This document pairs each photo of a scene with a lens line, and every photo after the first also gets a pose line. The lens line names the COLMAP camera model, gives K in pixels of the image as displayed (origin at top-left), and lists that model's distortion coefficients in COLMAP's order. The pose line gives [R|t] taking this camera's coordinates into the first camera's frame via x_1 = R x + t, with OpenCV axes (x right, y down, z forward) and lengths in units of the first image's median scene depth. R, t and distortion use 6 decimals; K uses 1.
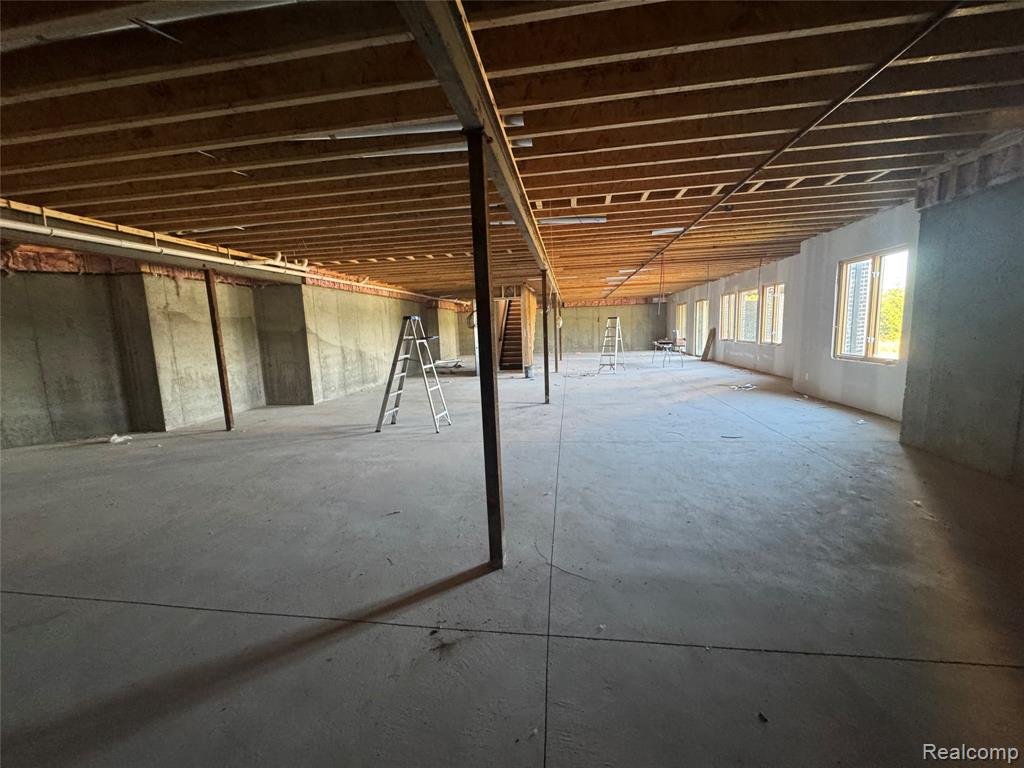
lens RADIAL K [[409.6, 0, 512.9], [0, 409.6, 383.5], [0, 0, 1]] dist [-0.002176, -0.000118]
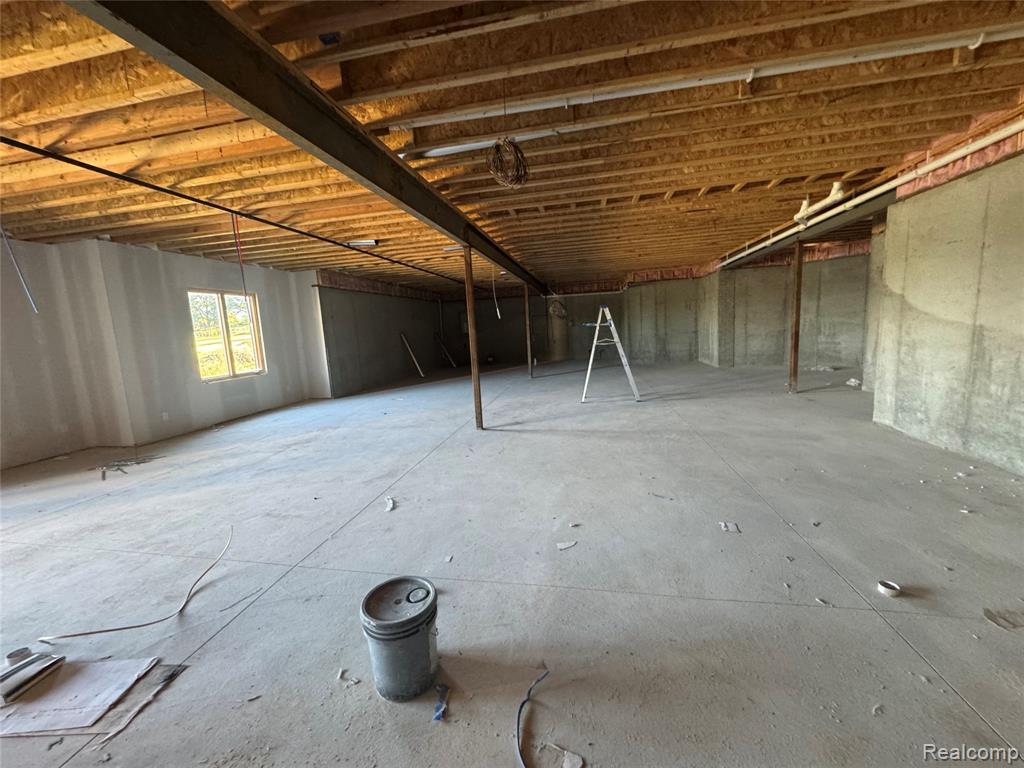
lens RADIAL K [[409.6, 0, 512.9], [0, 409.6, 383.5], [0, 0, 1]] dist [-0.002176, -0.000118]
pose [[-0.994696, 0.088781, 0.051934, -0.017381], [0.099549, 0.957971, 0.269037, -0.198040], [-0.025866, 0.272780, -0.961729, 1.504358]]
